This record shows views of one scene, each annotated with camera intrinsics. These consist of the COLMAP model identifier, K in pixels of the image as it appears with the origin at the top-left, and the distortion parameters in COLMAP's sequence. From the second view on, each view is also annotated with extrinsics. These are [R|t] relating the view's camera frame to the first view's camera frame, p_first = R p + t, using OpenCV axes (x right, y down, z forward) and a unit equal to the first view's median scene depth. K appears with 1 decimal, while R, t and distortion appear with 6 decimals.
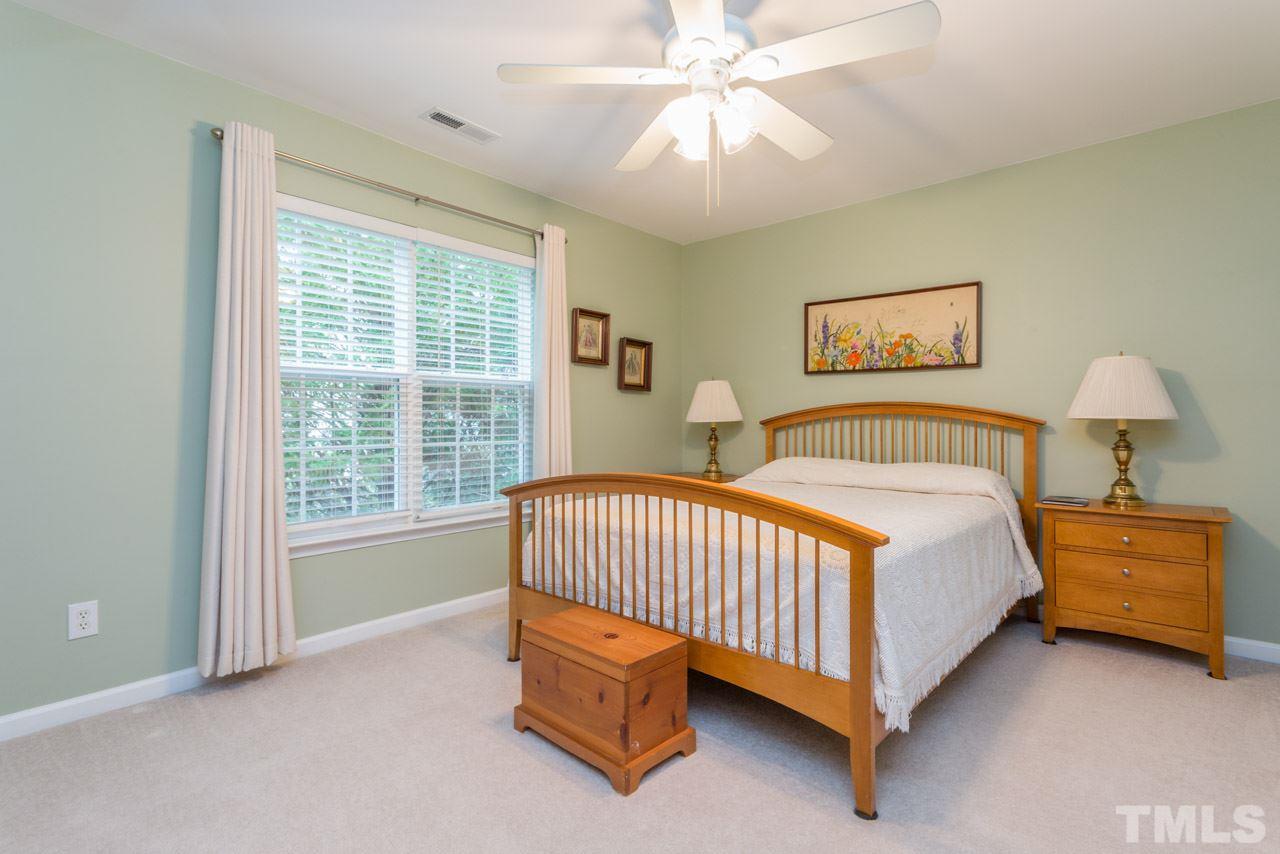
lens RADIAL K [[634.9, 0, 643.2], [0, 634.9, 424.9], [0, 0, 1]] dist [0.005389, 0.000940]
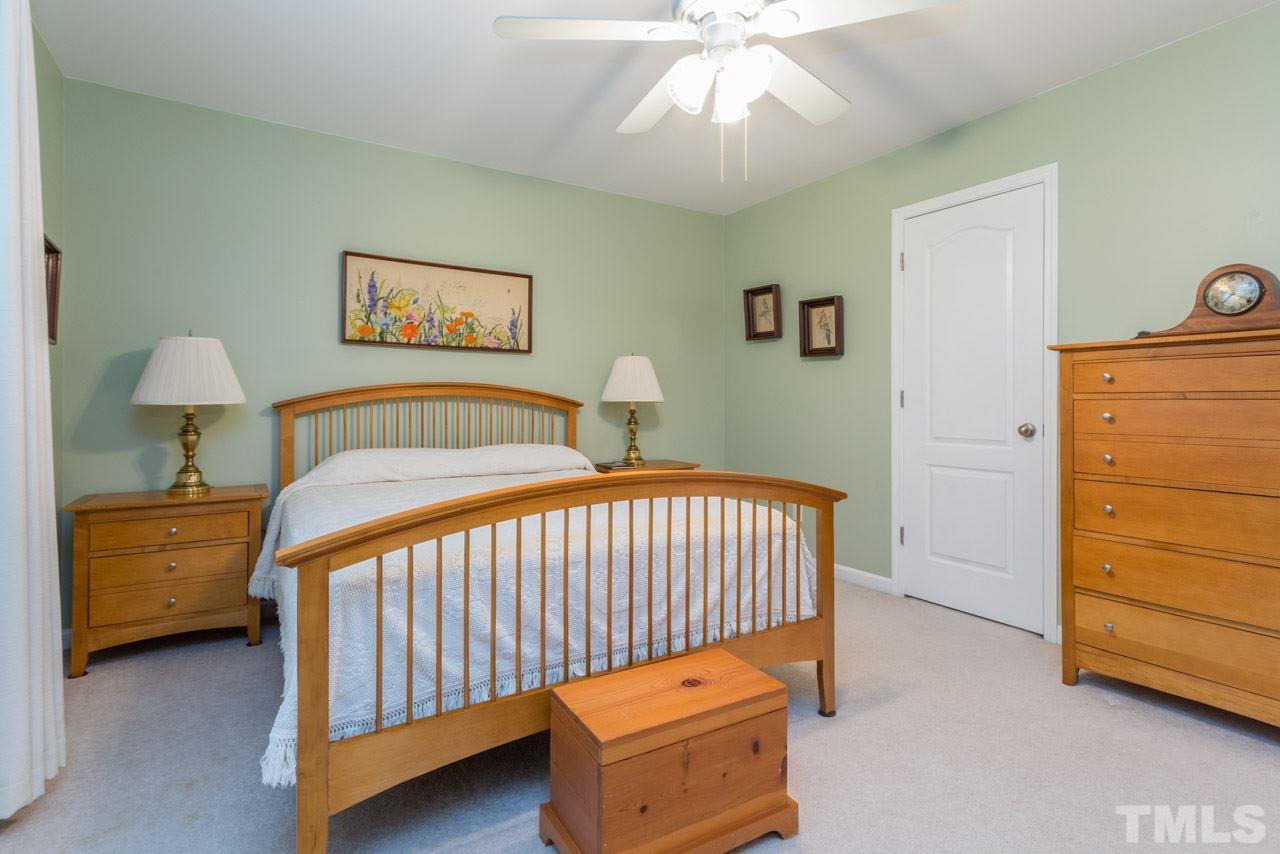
lens RADIAL K [[634.9, 0, 643.2], [0, 634.9, 424.9], [0, 0, 1]] dist [0.005389, 0.000940]
pose [[0.245830, -0.028841, 0.968884, -0.463304], [0.009417, 0.999581, 0.027365, 0.003158], [-0.969267, 0.002397, 0.245999, 0.517993]]
